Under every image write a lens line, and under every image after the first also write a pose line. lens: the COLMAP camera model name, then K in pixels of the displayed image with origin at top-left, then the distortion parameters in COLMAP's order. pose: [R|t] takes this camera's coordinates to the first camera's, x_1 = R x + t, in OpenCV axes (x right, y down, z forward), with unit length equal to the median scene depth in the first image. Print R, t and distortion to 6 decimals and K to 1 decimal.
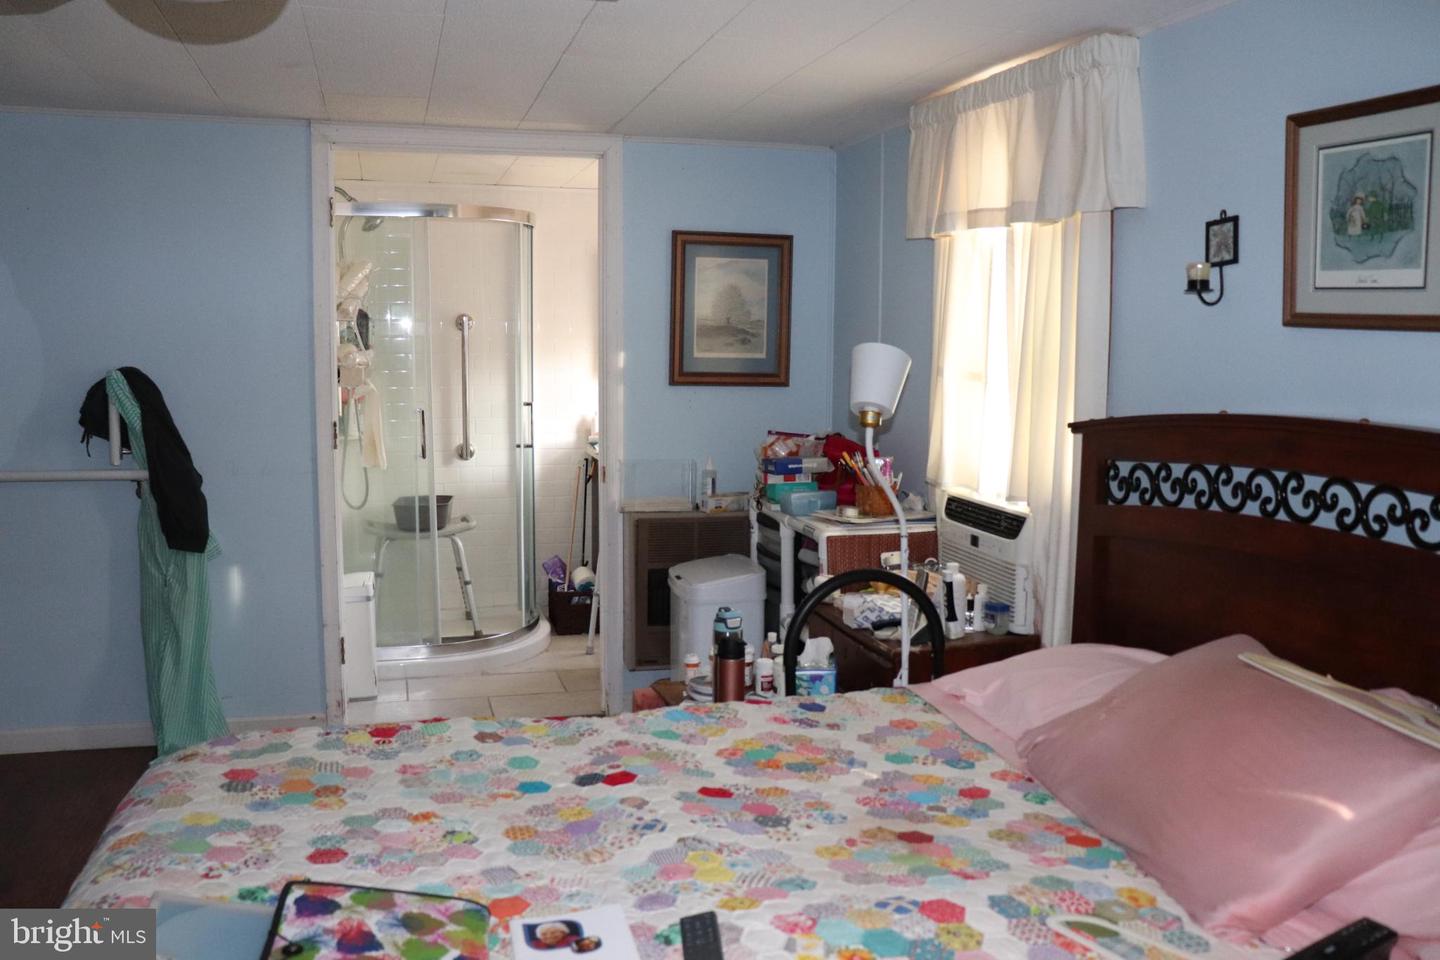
lens RADIAL K [[1222.2, 0, 716.9], [0, 1222.2, 484.2], [0, 0, 1]] dist [-0.165889, 0.154840]
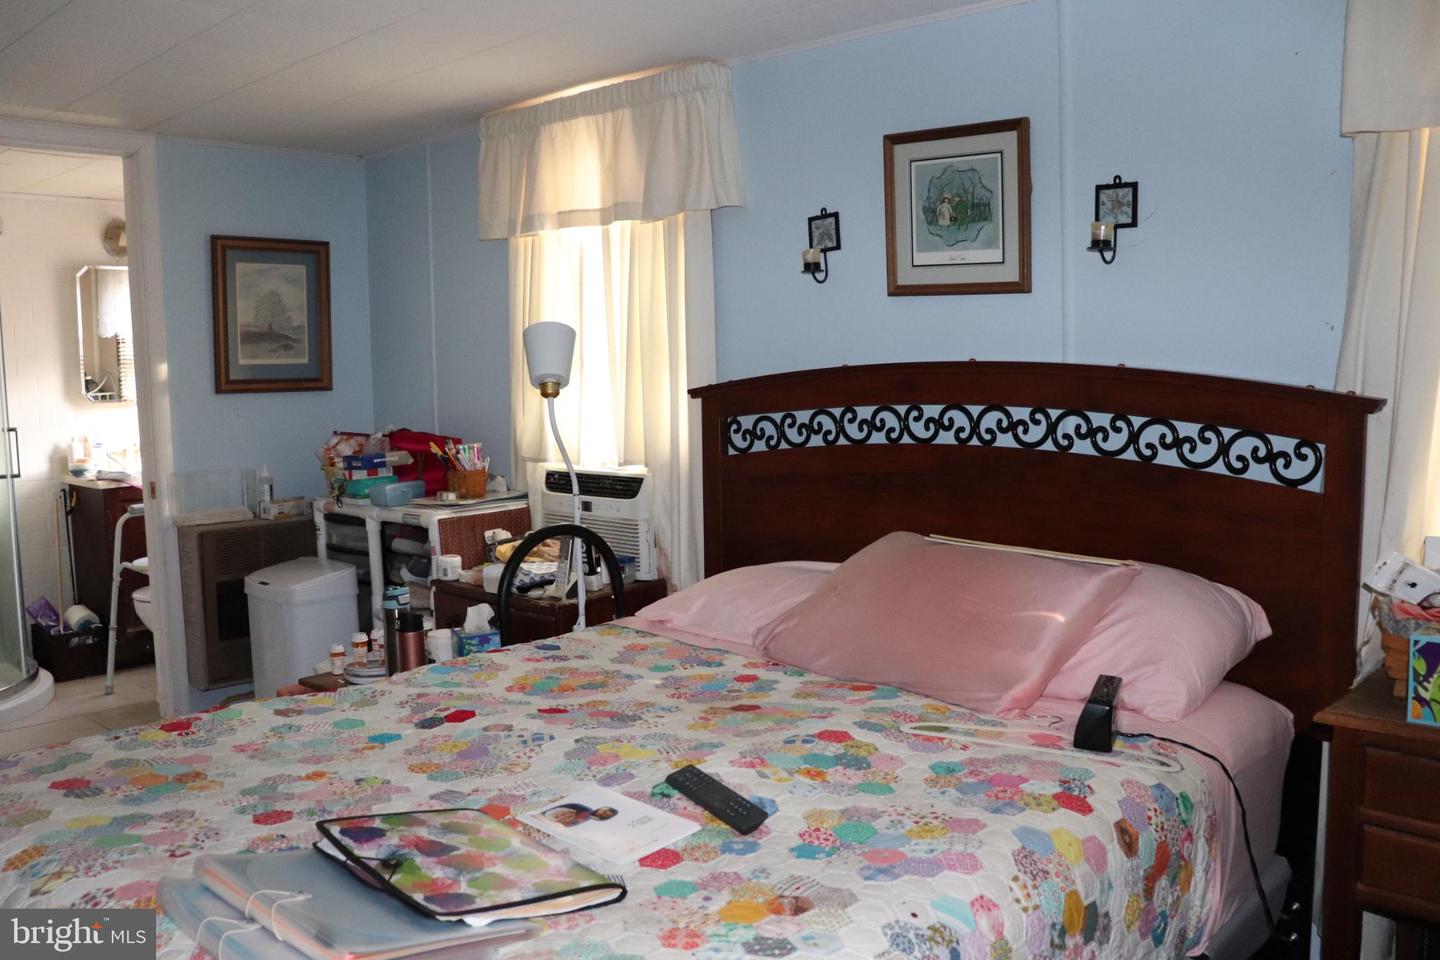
lens RADIAL K [[1222.2, 0, 707.3], [0, 1222.2, 490.0], [0, 0, 1]] dist [-0.165889, 0.154840]
pose [[0.856503, -0.080551, 0.509818, -0.356029], [0.091378, 0.995809, 0.003822, 0.050867], [-0.507989, 0.043312, 0.860274, -0.031290]]
